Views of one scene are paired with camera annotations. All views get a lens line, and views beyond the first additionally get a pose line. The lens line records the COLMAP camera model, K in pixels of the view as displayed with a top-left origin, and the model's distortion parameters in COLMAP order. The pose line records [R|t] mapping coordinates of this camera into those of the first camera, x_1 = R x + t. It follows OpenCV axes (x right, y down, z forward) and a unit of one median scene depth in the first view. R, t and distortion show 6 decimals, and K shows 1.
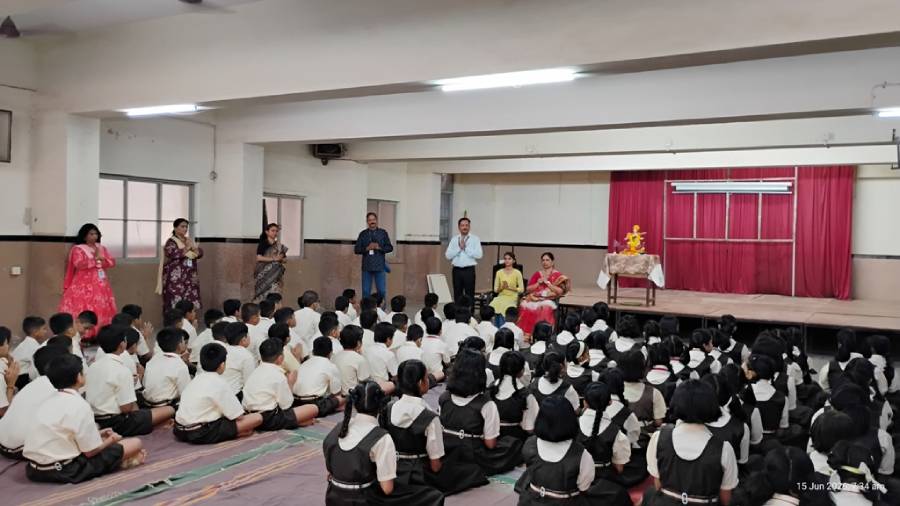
lens RADIAL K [[737.8, 0, 450.0], [0, 737.8, 253.0], [0, 0, 1]] dist [0.039999, 0.001367]
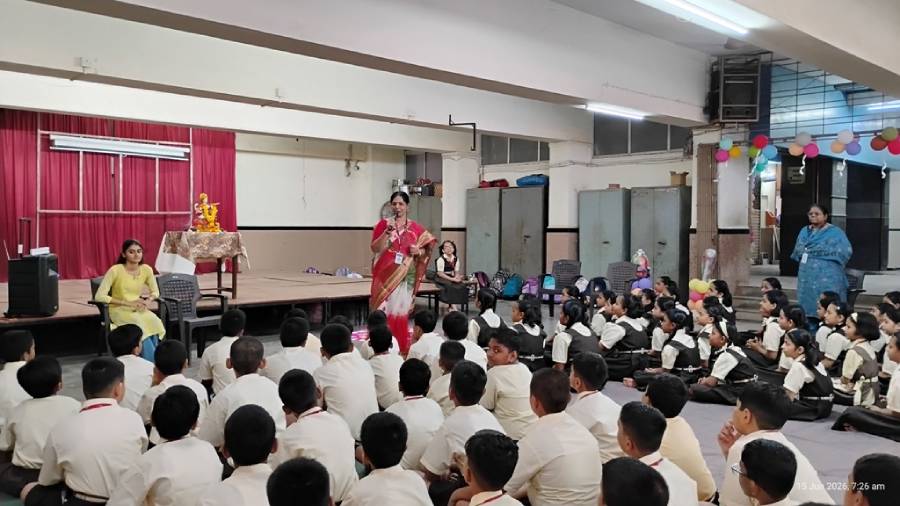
lens RADIAL K [[737.8, 0, 450.0], [0, 737.8, 253.0], [0, 0, 1]] dist [0.039999, 0.001367]
pose [[0.270798, -0.059917, 0.960770, -0.325136], [0.024085, 0.998170, 0.055461, -0.009999], [-0.962335, 0.008121, 0.271746, 0.440345]]
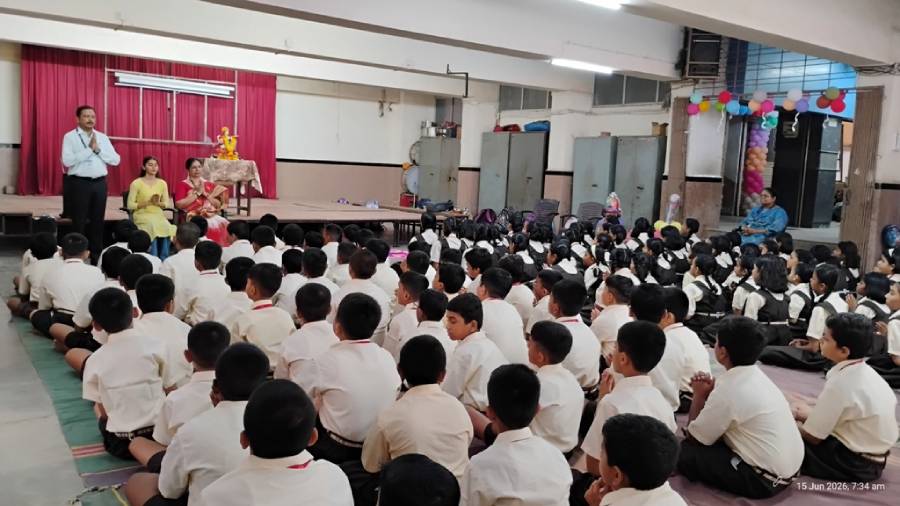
lens RADIAL K [[737.8, 0, 450.0], [0, 737.8, 253.0], [0, 0, 1]] dist [0.039999, 0.001367]
pose [[0.379176, -0.114965, 0.918155, -0.391517], [-0.014450, 0.991395, 0.130104, -0.005273], [-0.925212, -0.062600, 0.374252, 0.316498]]
